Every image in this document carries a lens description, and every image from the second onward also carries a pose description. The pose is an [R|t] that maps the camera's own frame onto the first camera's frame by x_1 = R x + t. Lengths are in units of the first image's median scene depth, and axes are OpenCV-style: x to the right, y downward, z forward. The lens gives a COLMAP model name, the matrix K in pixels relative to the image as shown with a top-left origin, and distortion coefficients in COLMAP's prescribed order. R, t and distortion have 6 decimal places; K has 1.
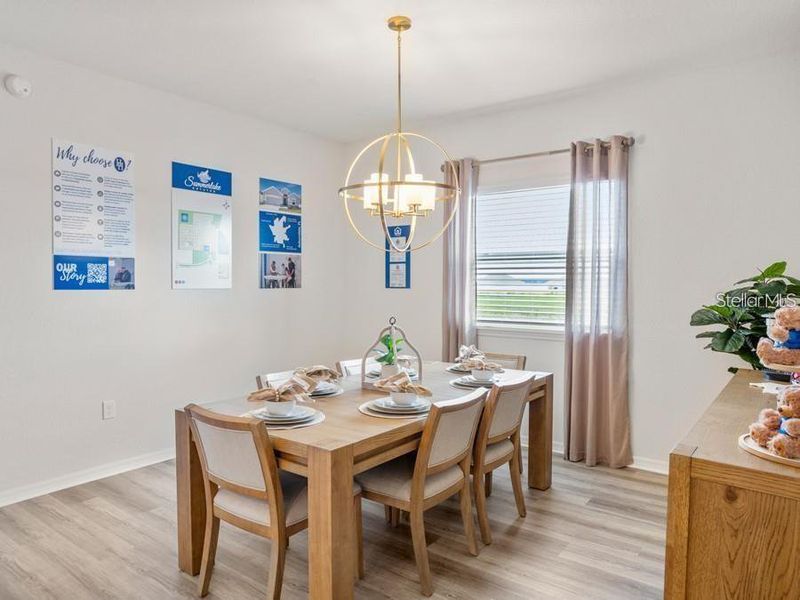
lens RADIAL K [[559.5, 0, 400.0], [0, 559.5, 300.0], [0, 0, 1]] dist [-0.002058, 0.000678]
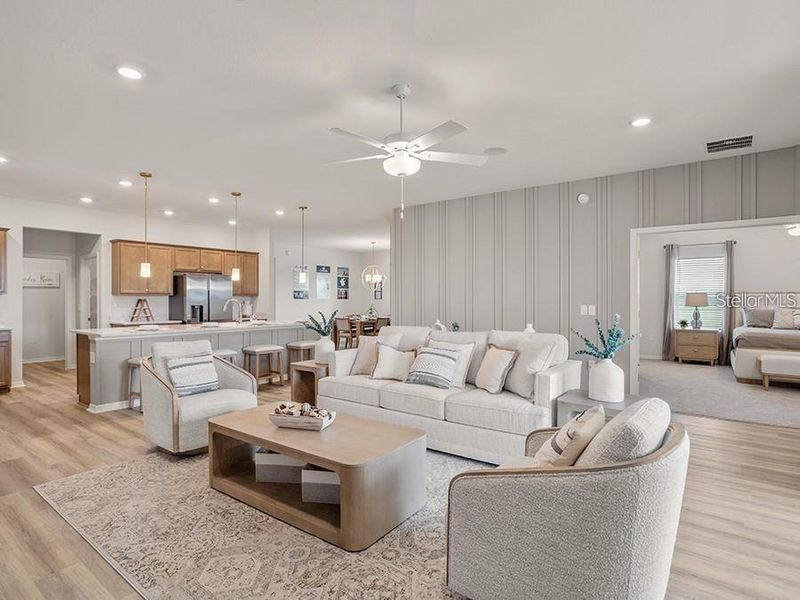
lens RADIAL K [[423.6, 0, 400.0], [0, 423.6, 300.0], [0, 0, 1]] dist [-0.000211, 0.000589]
pose [[0.999938, -0.002020, -0.010944, 0.161849], [0.001661, 0.999462, -0.032767, 0.070106], [0.011005, 0.032747, 0.999403, -1.585159]]
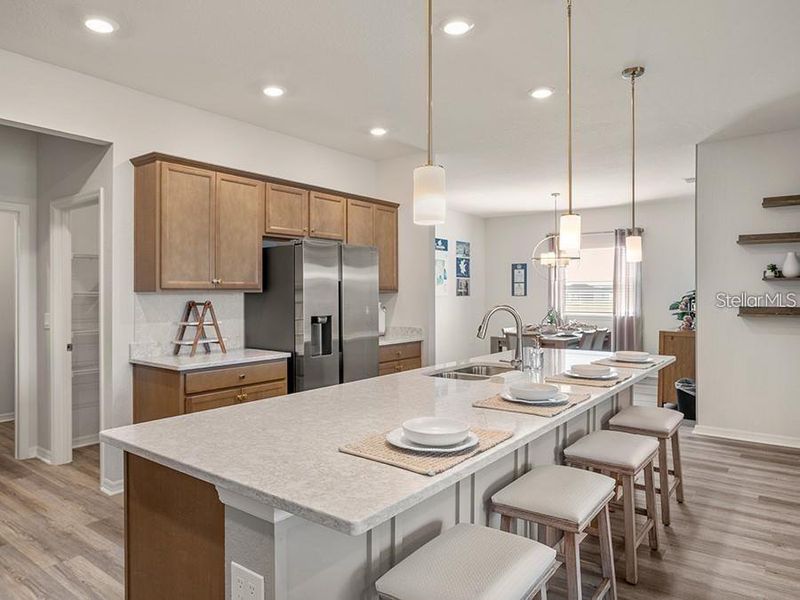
lens RADIAL K [[544.8, 0, 400.1], [0, 544.8, 290.2], [0, 0, 1]] dist [-0.013085, -0.003108]
pose [[0.999973, -0.002084, -0.007010, -0.434332], [0.001813, 0.999262, -0.038362, 0.032349], [0.007085, 0.038348, 0.999239, -0.936640]]
